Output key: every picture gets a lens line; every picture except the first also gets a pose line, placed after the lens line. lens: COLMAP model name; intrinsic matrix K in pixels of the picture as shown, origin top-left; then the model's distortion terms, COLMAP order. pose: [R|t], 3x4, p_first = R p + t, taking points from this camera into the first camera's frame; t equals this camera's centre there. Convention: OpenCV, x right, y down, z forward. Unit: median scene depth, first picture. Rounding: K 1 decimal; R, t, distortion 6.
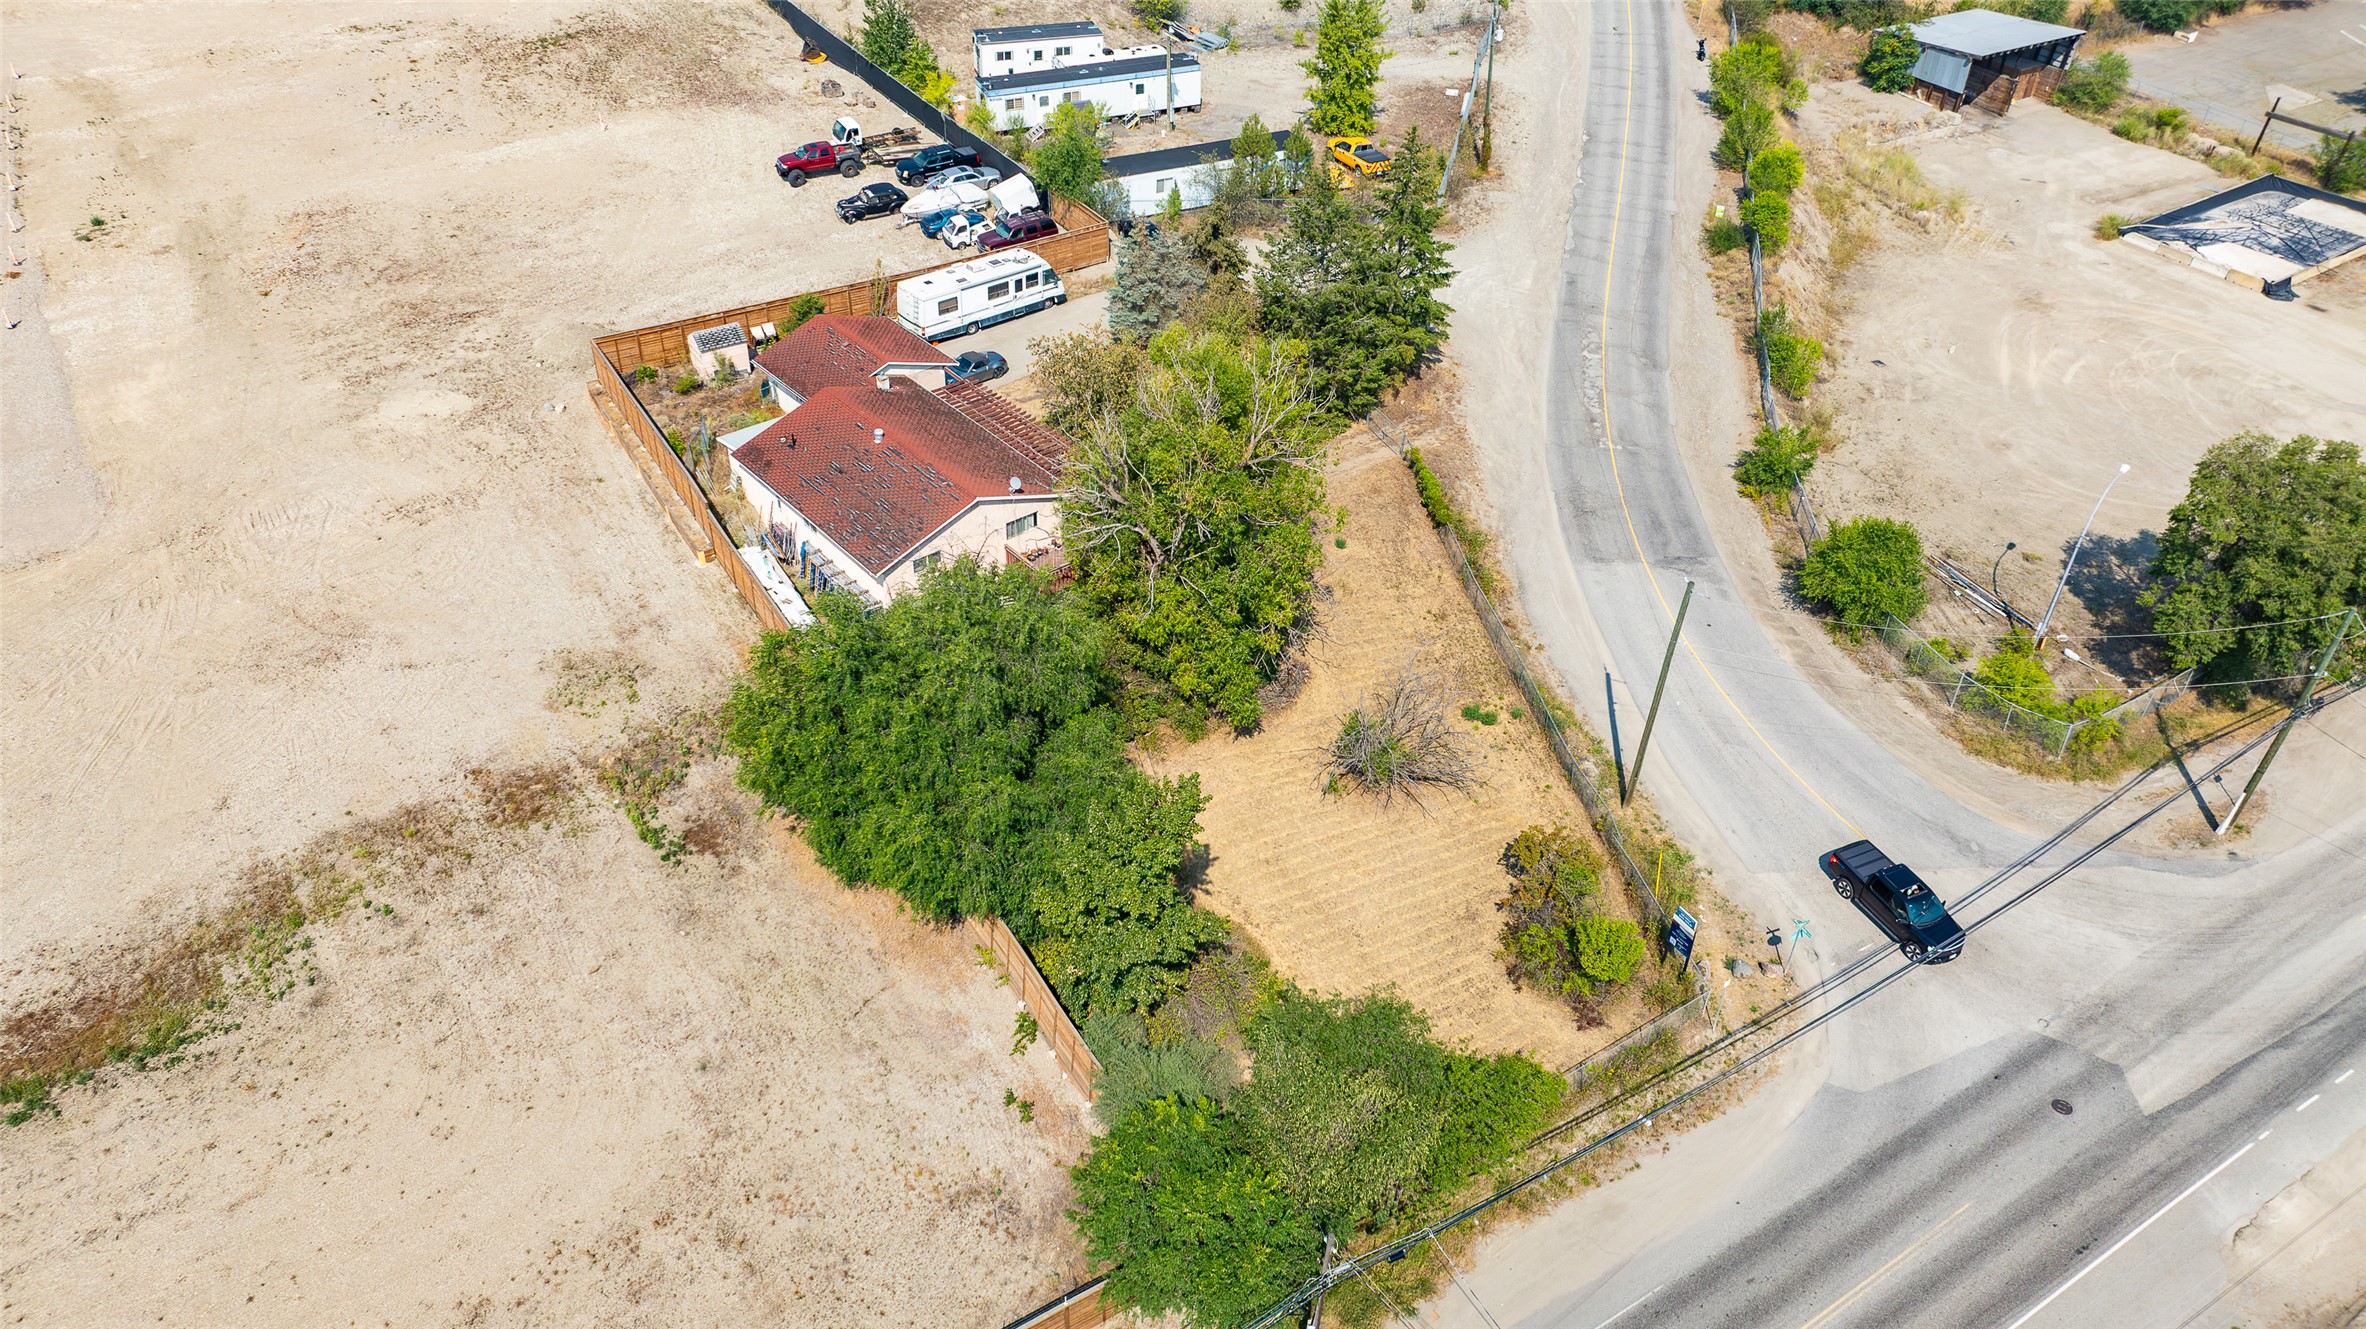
lens RADIAL K [[1692.3, 0, 1192.8], [0, 1692.3, 674.7], [0, 0, 1]] dist [-0.018113, -0.001148]
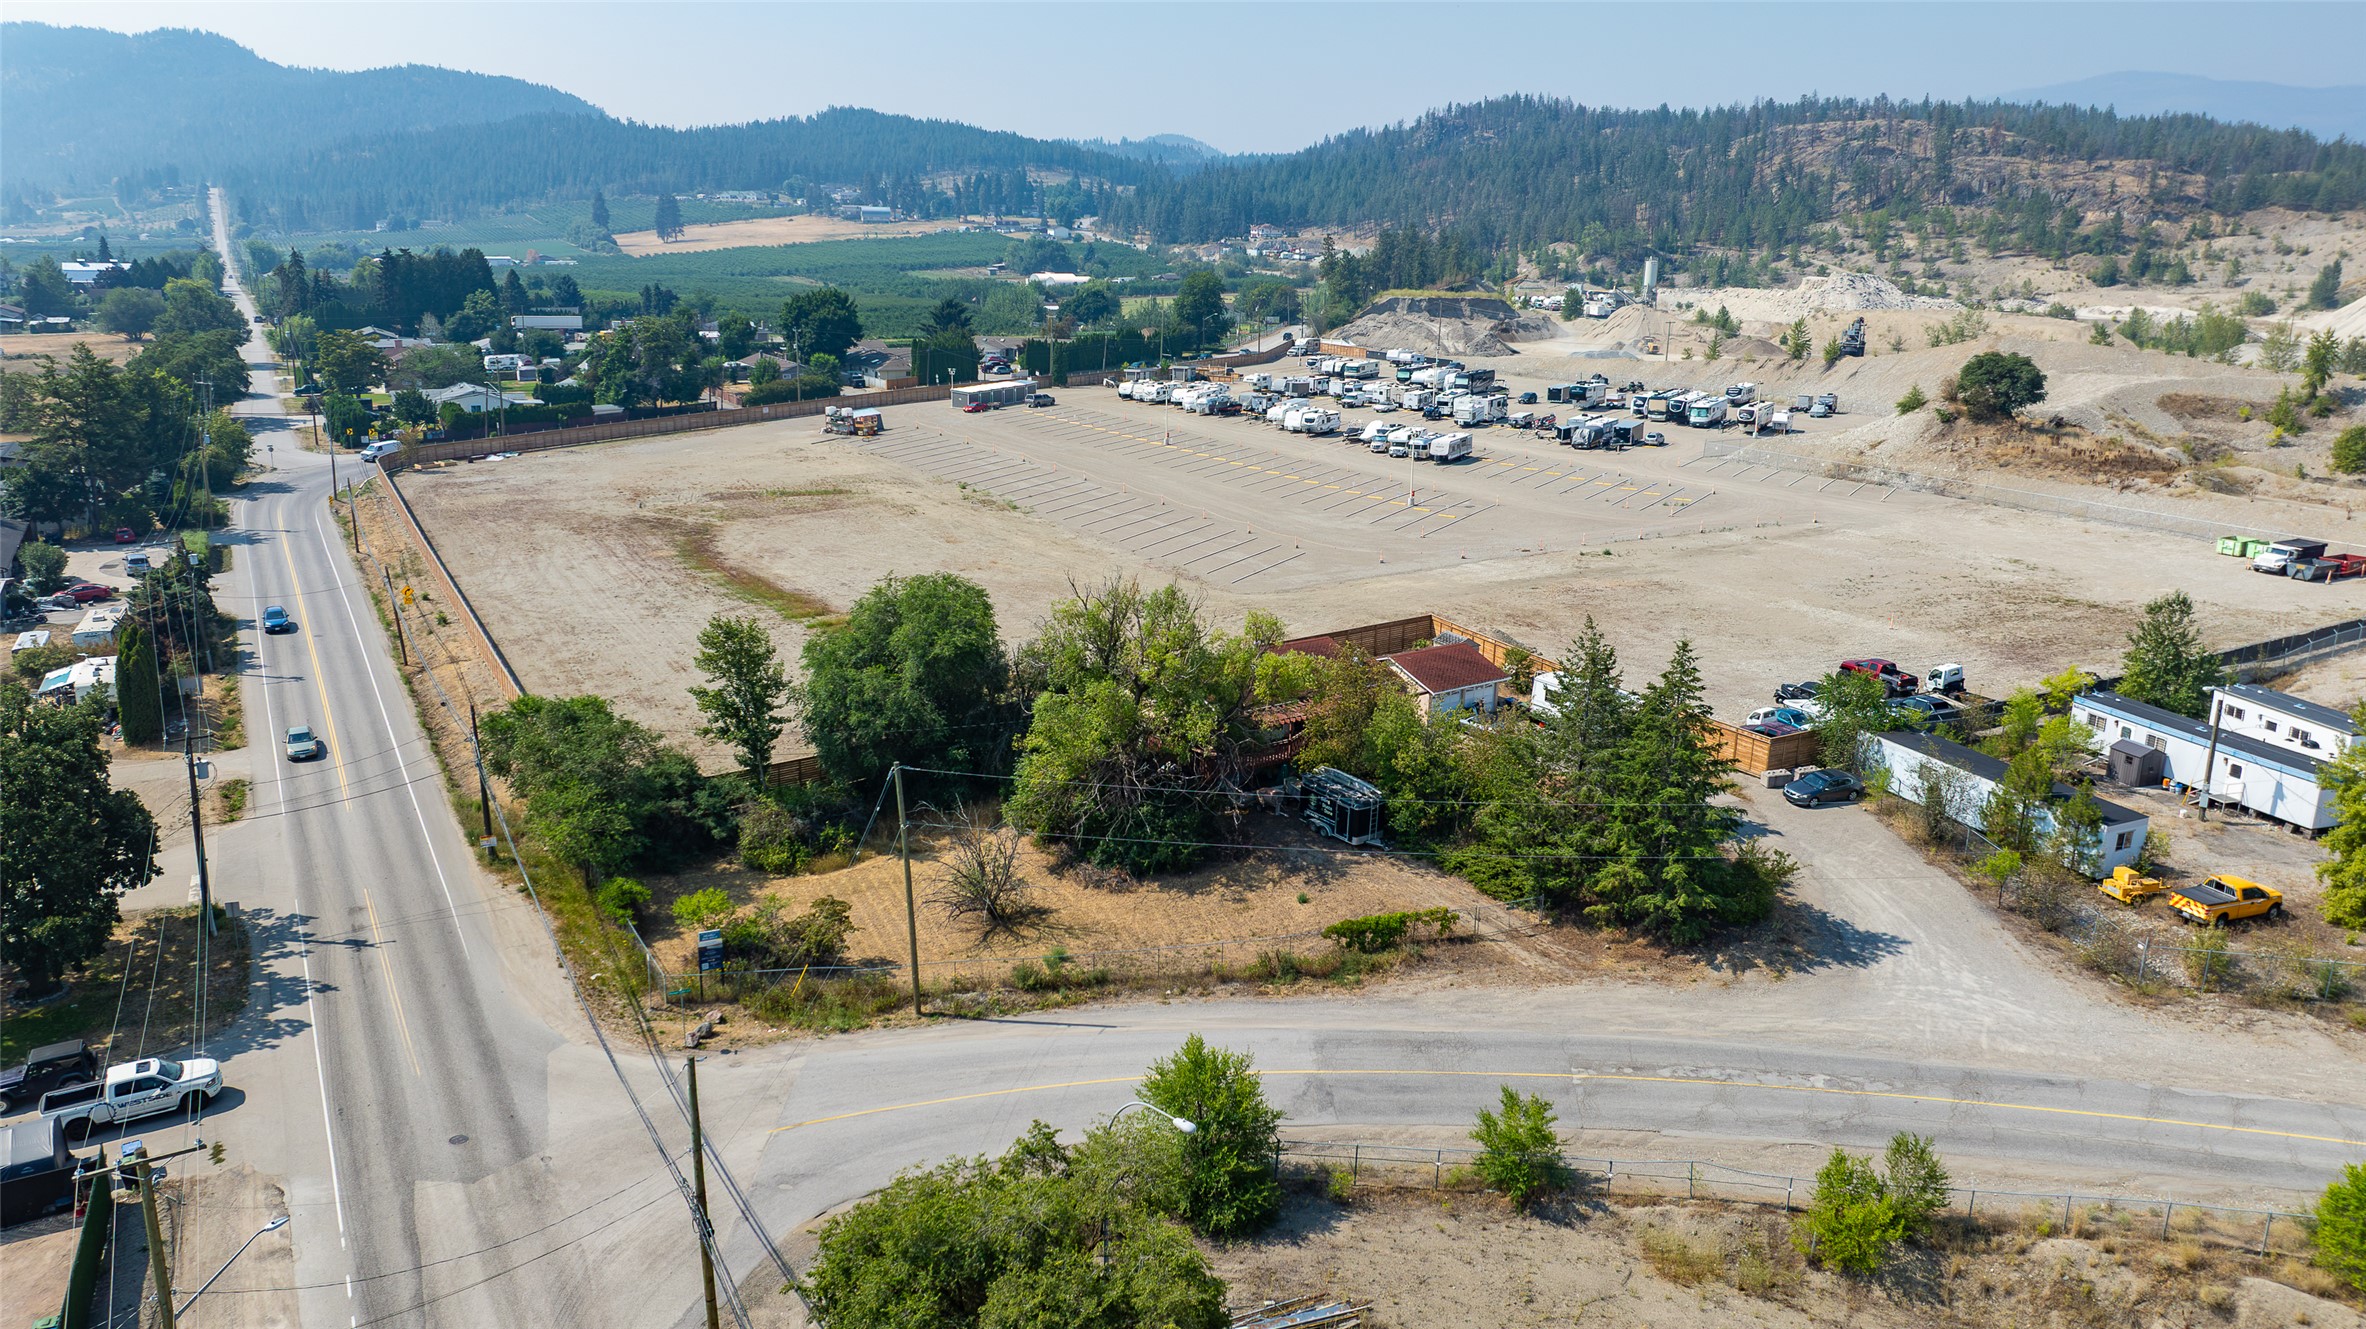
lens RADIAL K [[1702.7, 0, 1188.9], [0, 1702.7, 661.5], [0, 0, 1]] dist [-0.033781, 0.032700]
pose [[-0.057468, 0.241991, -0.968575, 1.038543], [-0.628588, 0.744958, 0.223418, -0.366041], [0.775613, 0.621674, 0.109301, 0.737106]]
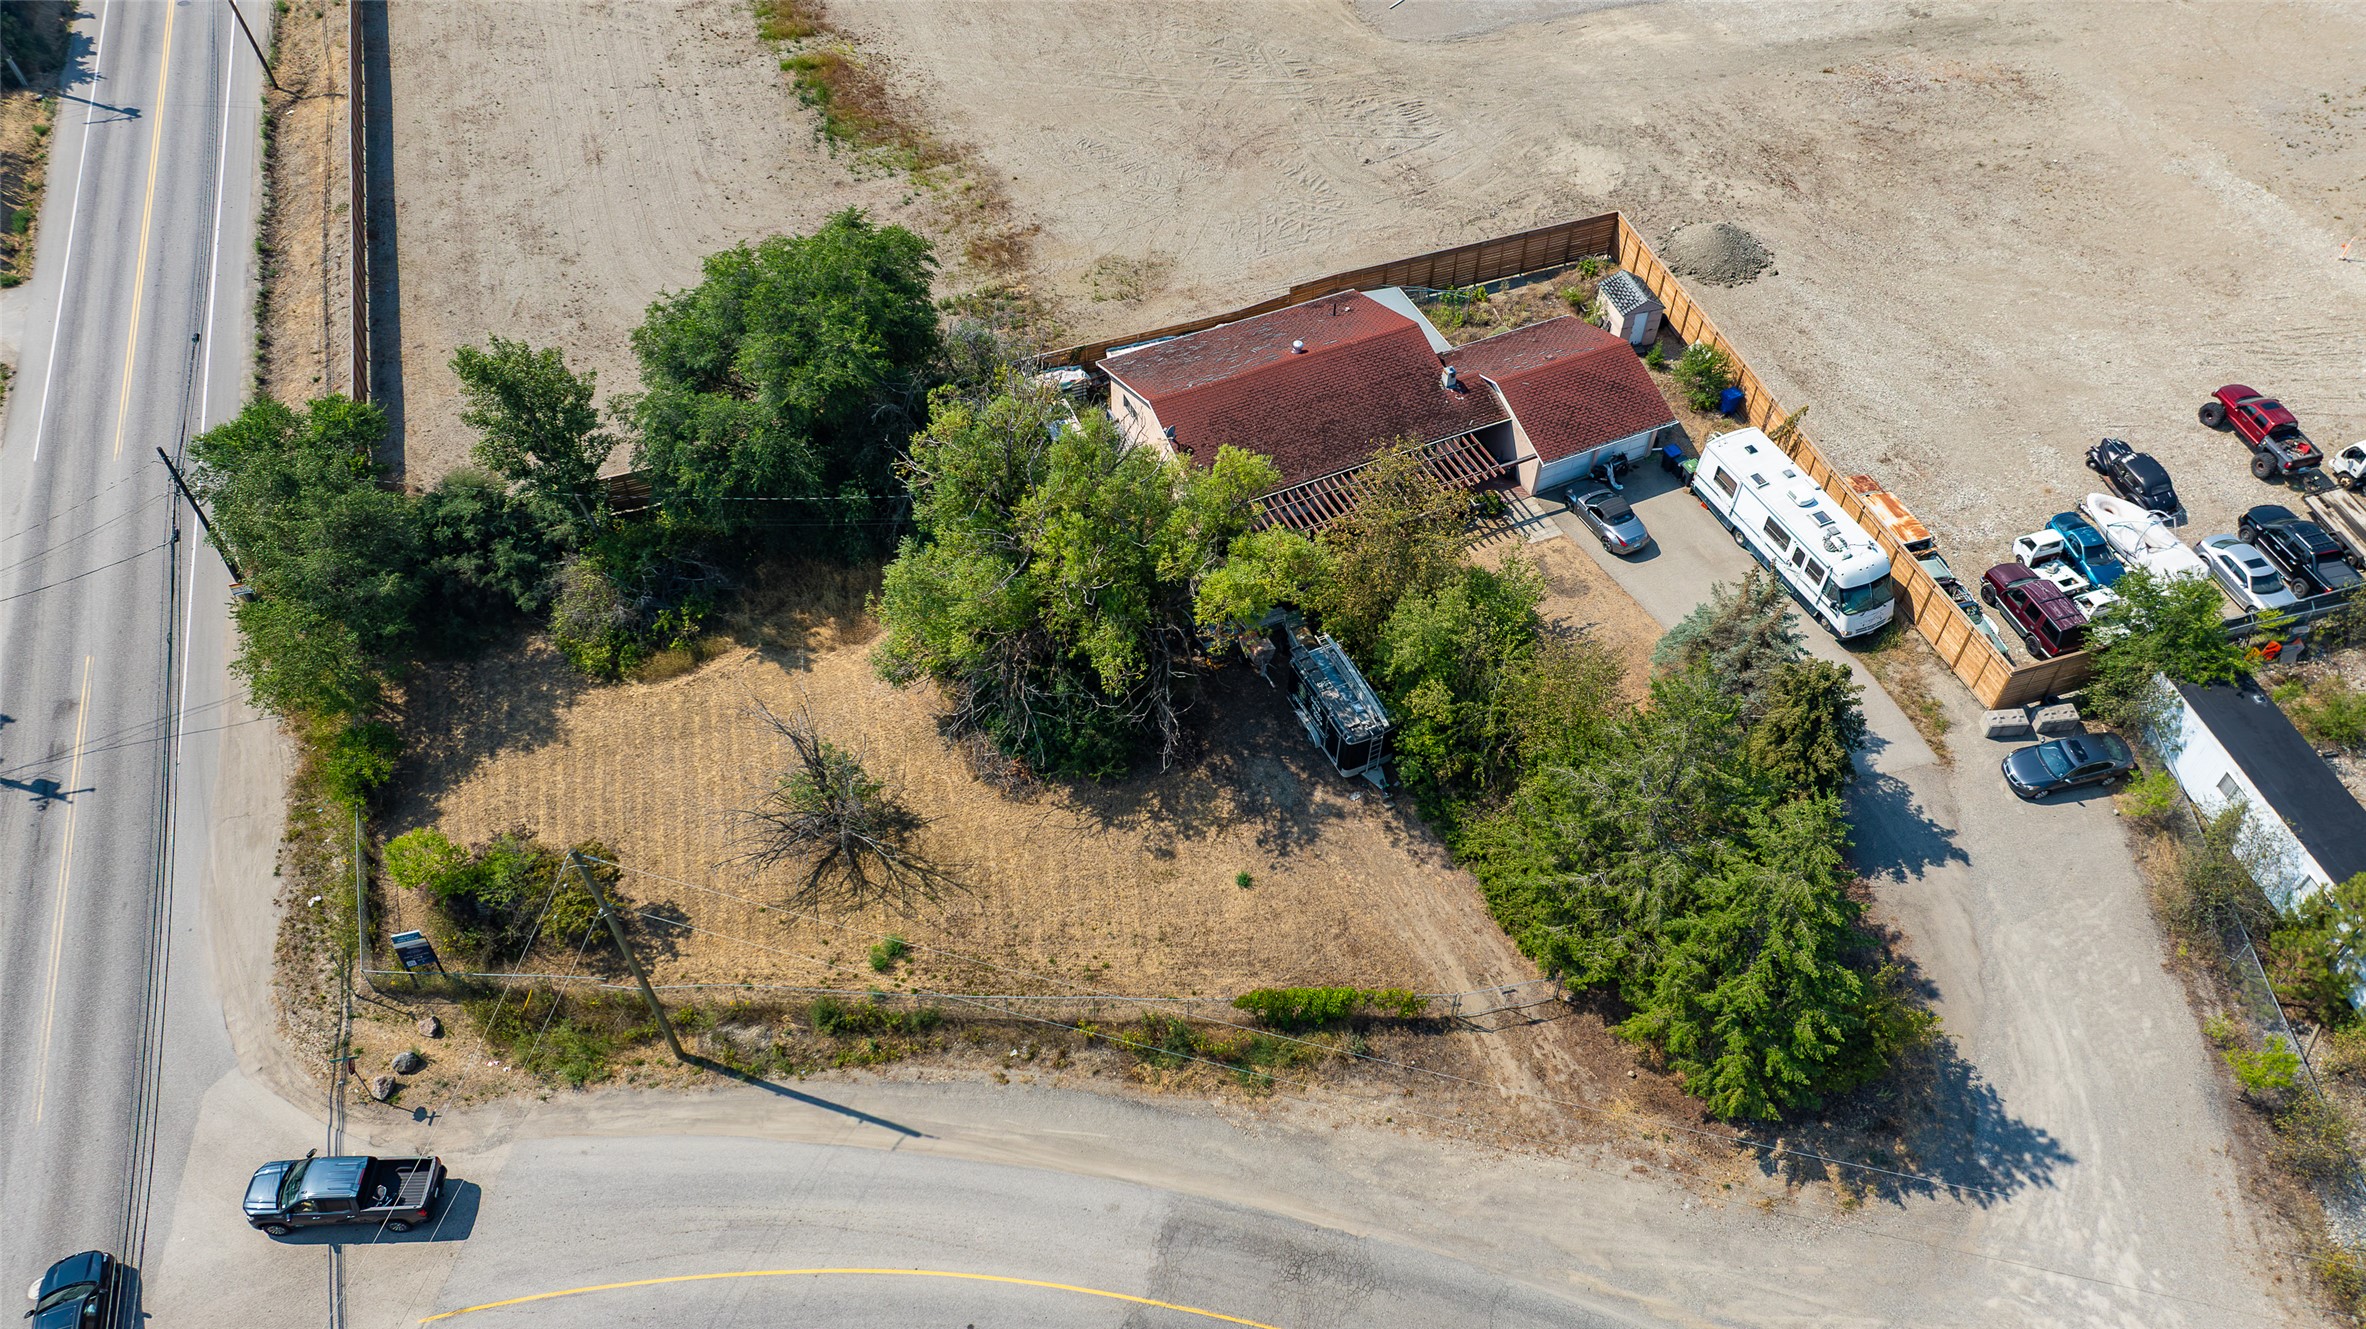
lens RADIAL K [[1743.0, 0, 1227.6], [0, 1743.0, 666.2], [0, 0, 1]] dist [-0.036022, 0.032826]
pose [[-0.234661, 0.700244, -0.674235, 0.528635], [-0.621131, 0.425527, 0.658121, -0.604174], [0.747750, 0.573224, 0.335088, 0.679717]]
